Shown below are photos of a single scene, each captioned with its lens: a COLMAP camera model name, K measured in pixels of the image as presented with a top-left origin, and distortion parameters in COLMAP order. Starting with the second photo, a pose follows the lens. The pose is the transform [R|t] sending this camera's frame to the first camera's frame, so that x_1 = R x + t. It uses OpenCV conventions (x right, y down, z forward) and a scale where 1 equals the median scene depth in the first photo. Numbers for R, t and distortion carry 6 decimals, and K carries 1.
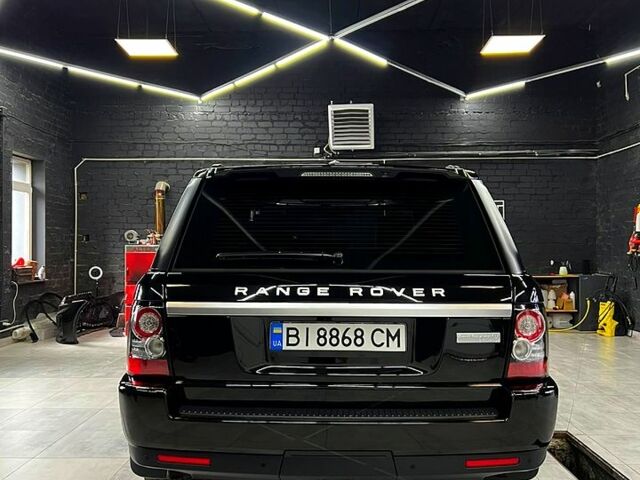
lens RADIAL K [[671.1, 0, 320.0], [0, 671.1, 240.0], [0, 0, 1]] dist [0.015284, -0.016762]
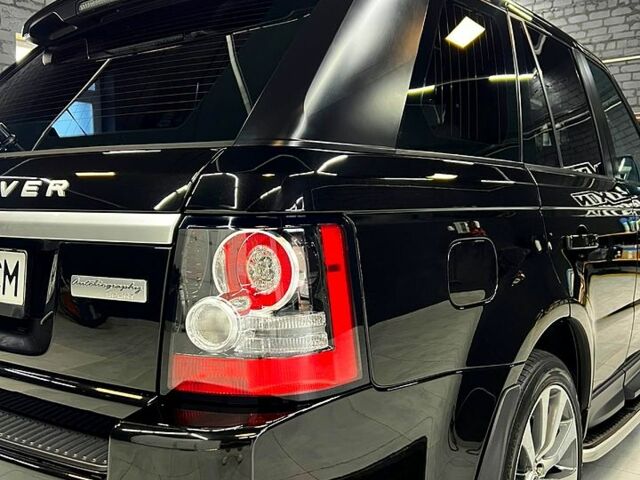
lens RADIAL K [[671.1, 0, 320.0], [0, 671.1, 240.0], [0, 0, 1]] dist [0.015284, -0.016762]
pose [[0.786804, 0.020273, -0.616870, 0.166658], [0.024000, 0.997700, 0.063400, 0.023974], [0.616737, -0.064689, 0.784507, 0.199703]]
